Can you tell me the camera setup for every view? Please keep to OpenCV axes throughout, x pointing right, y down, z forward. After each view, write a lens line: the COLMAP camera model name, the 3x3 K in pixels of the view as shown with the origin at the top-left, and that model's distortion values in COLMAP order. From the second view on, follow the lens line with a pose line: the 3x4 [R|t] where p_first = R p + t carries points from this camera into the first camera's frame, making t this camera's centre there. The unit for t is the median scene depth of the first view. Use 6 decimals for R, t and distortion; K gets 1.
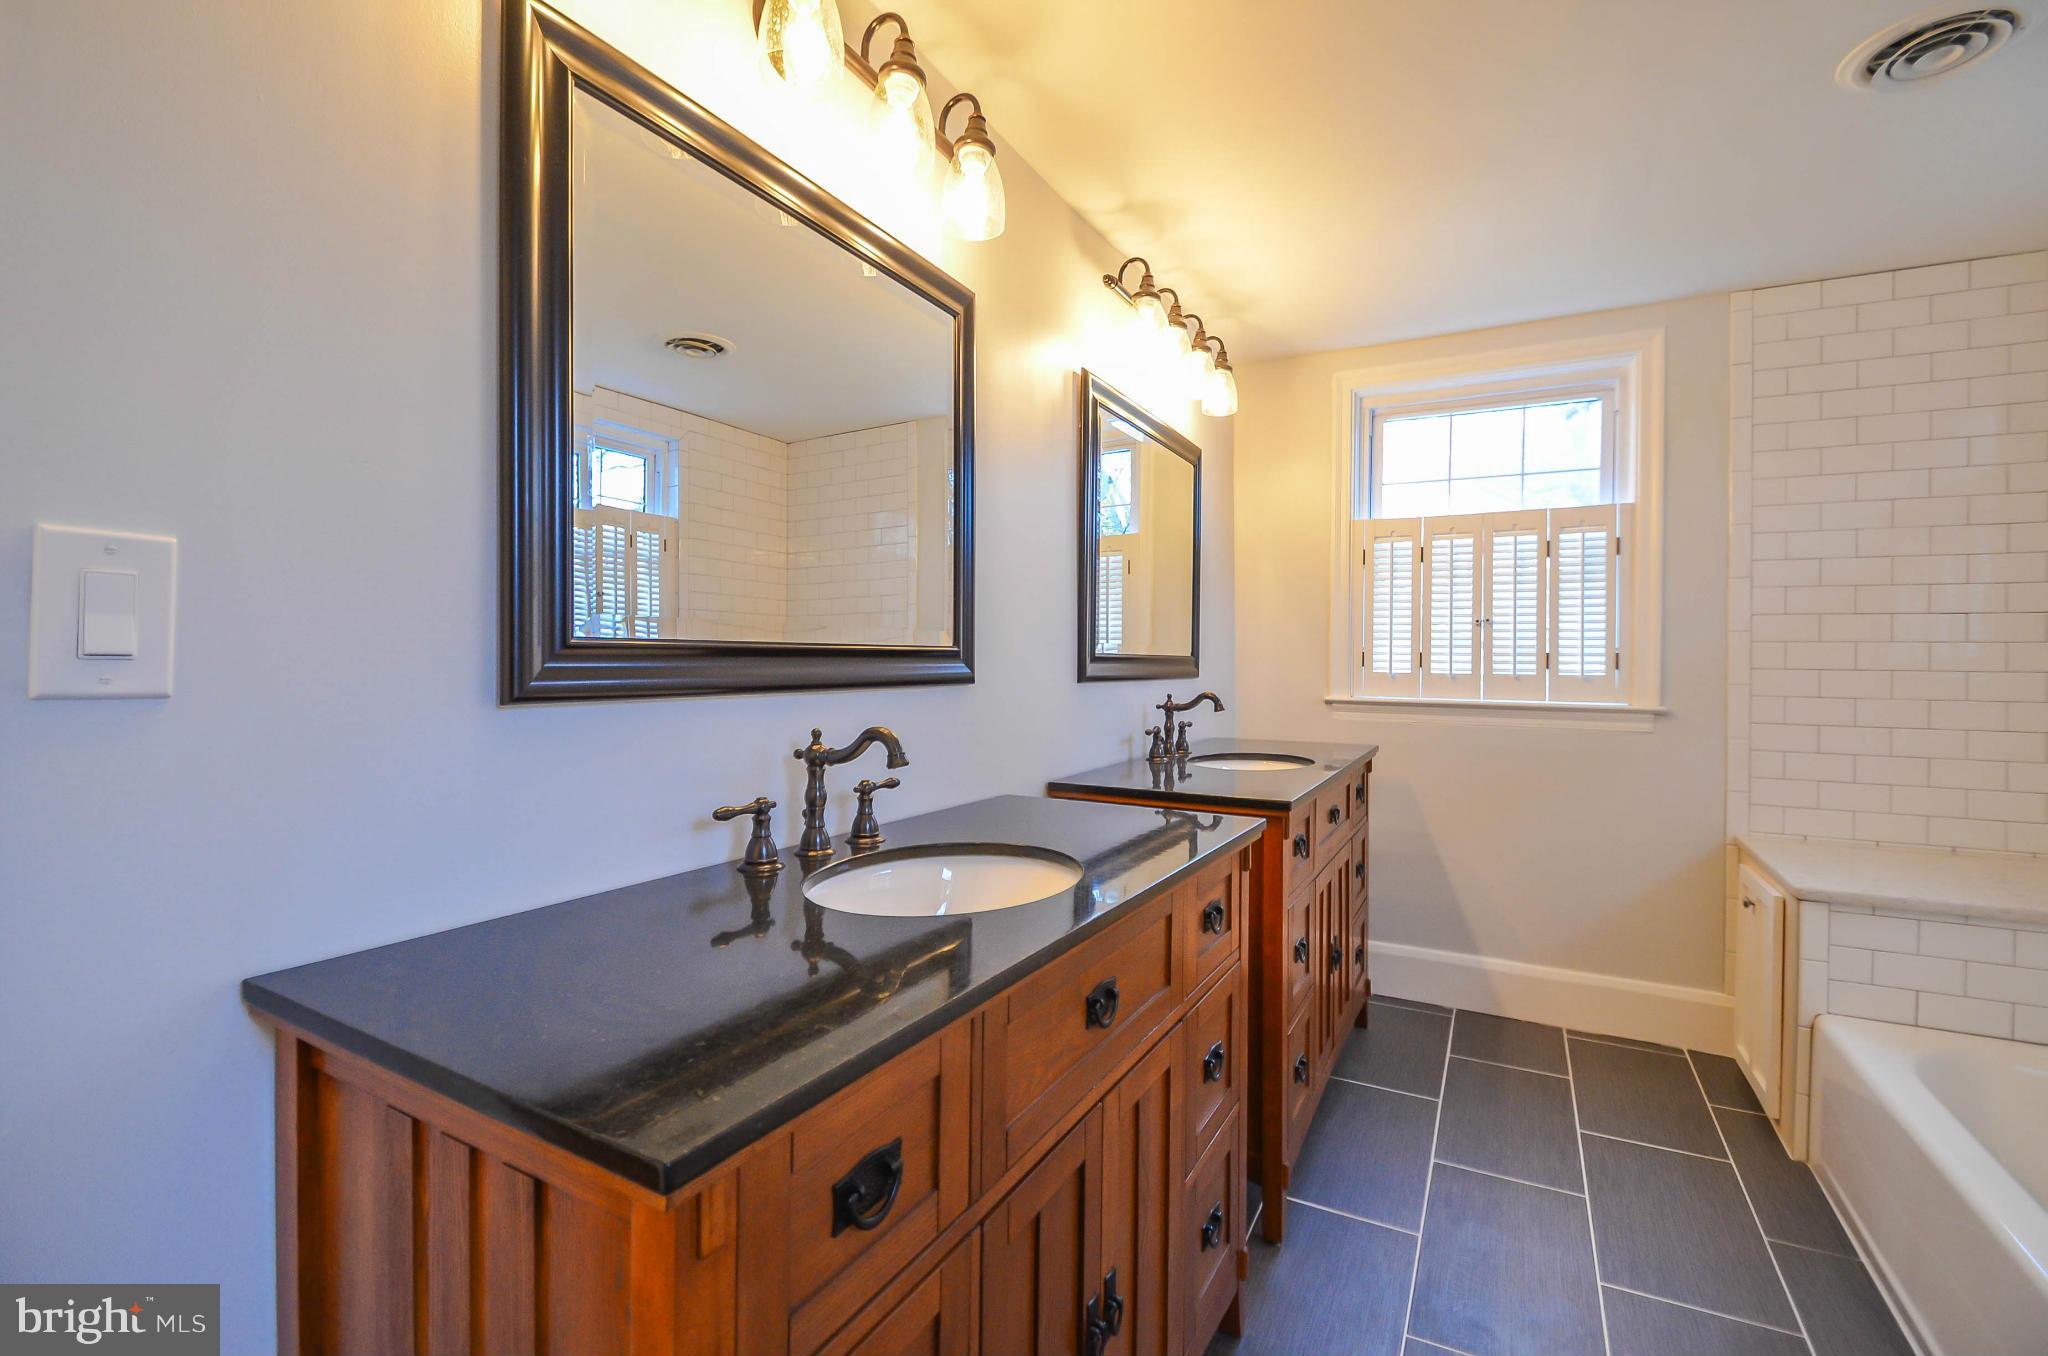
lens RADIAL K [[889.8, 0, 1023.0], [0, 889.8, 659.3], [0, 0, 1]] dist [0.020011, -0.018048]
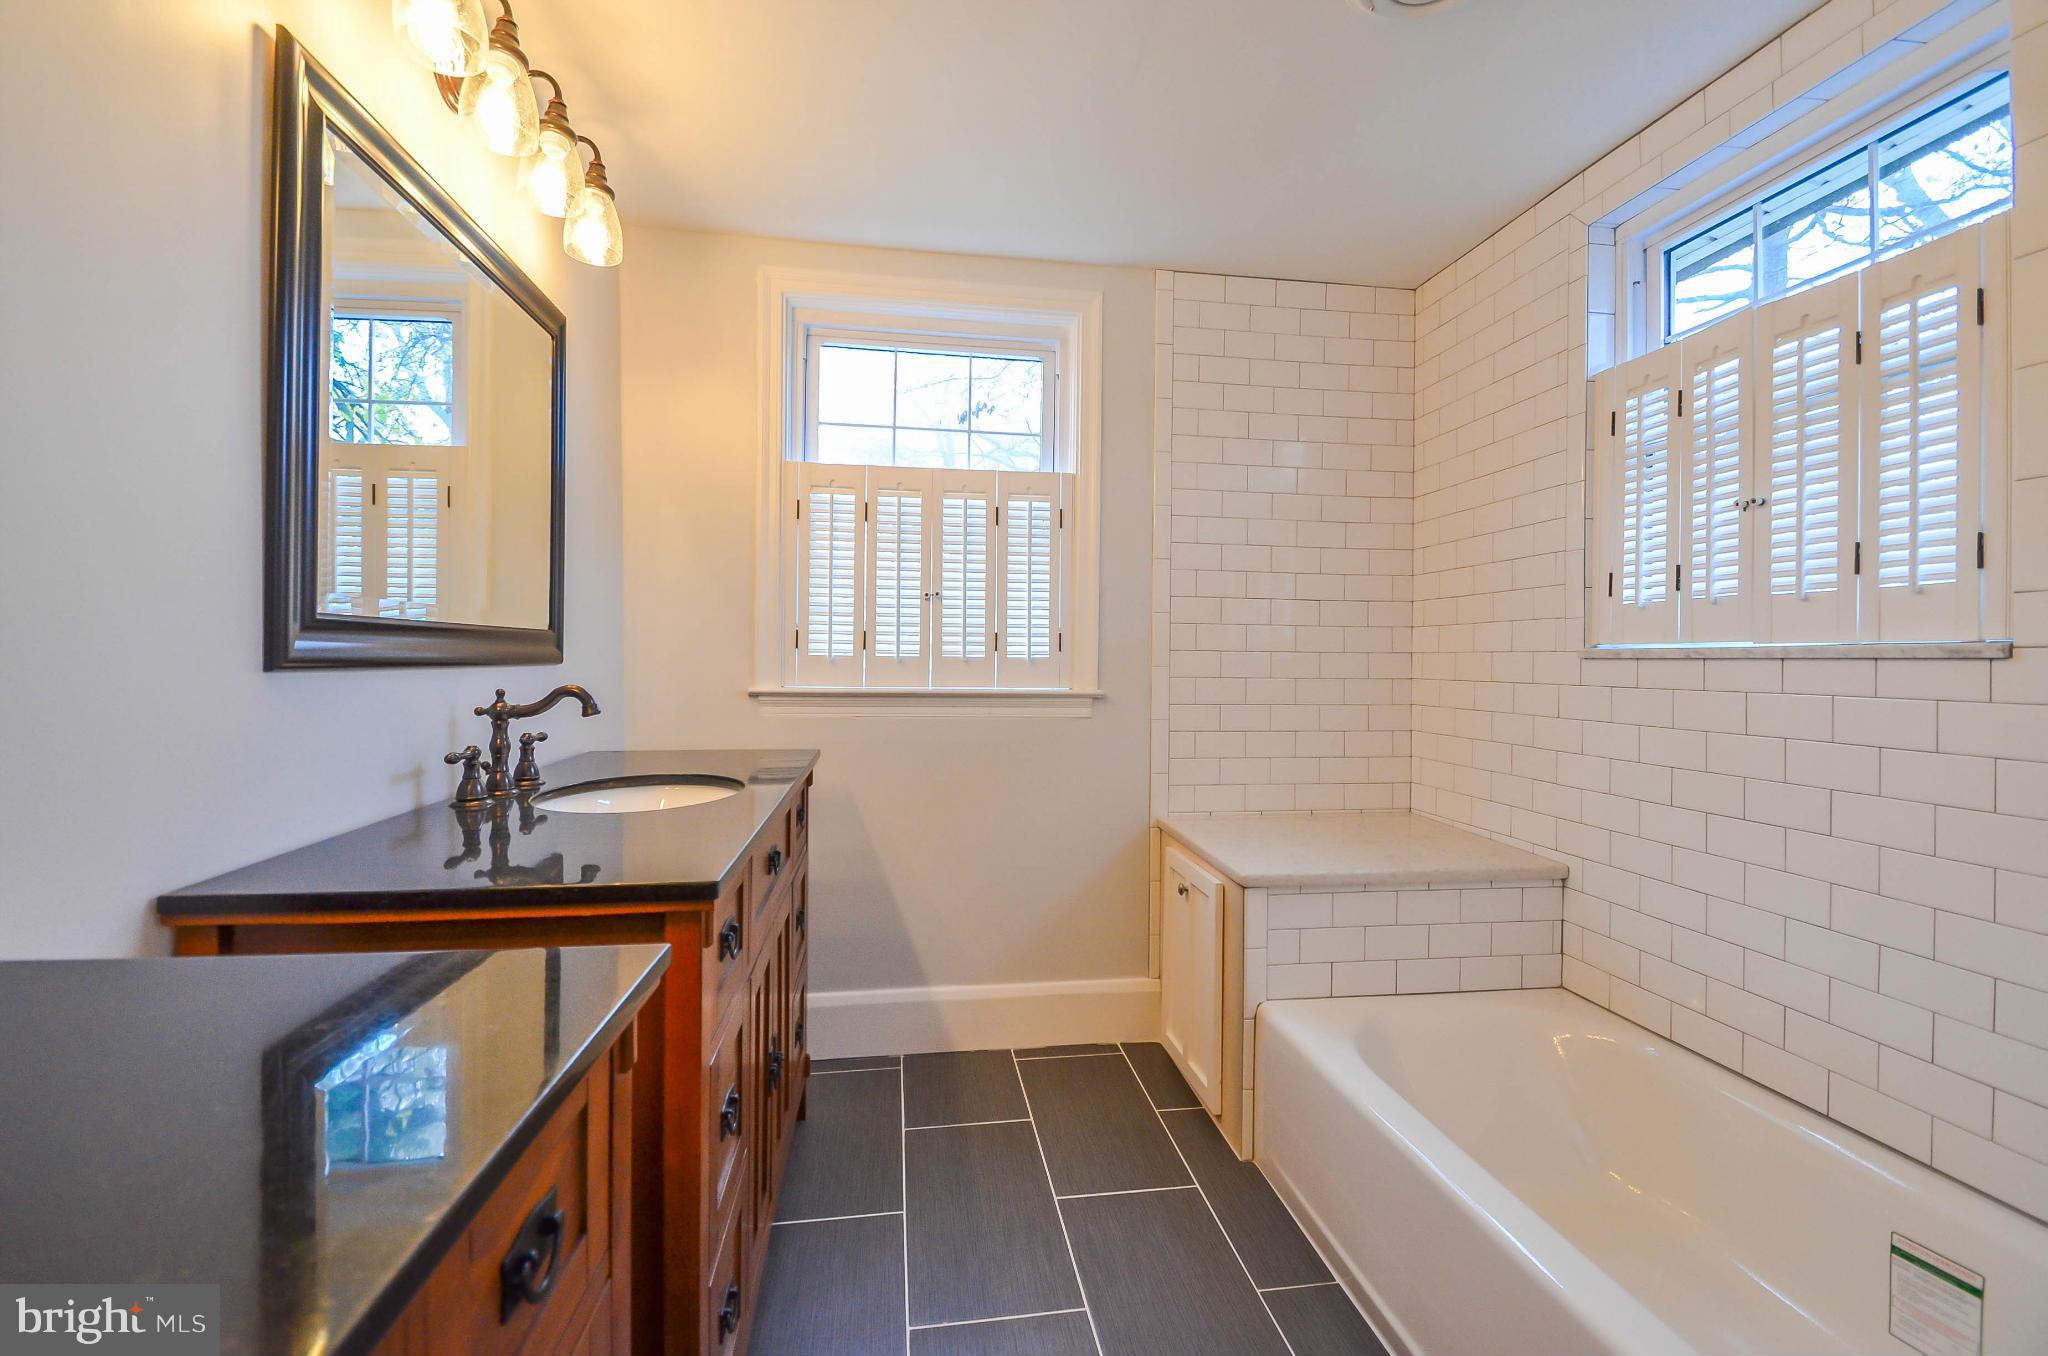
lens RADIAL K [[889.8, 0, 1023.0], [0, 889.8, 659.3], [0, 0, 1]] dist [0.020011, -0.018048]
pose [[0.799596, -0.003802, 0.600527, 0.077105], [-0.002829, 0.999945, 0.010098, 0.010622], [-0.600532, -0.009773, 0.799541, 0.284395]]
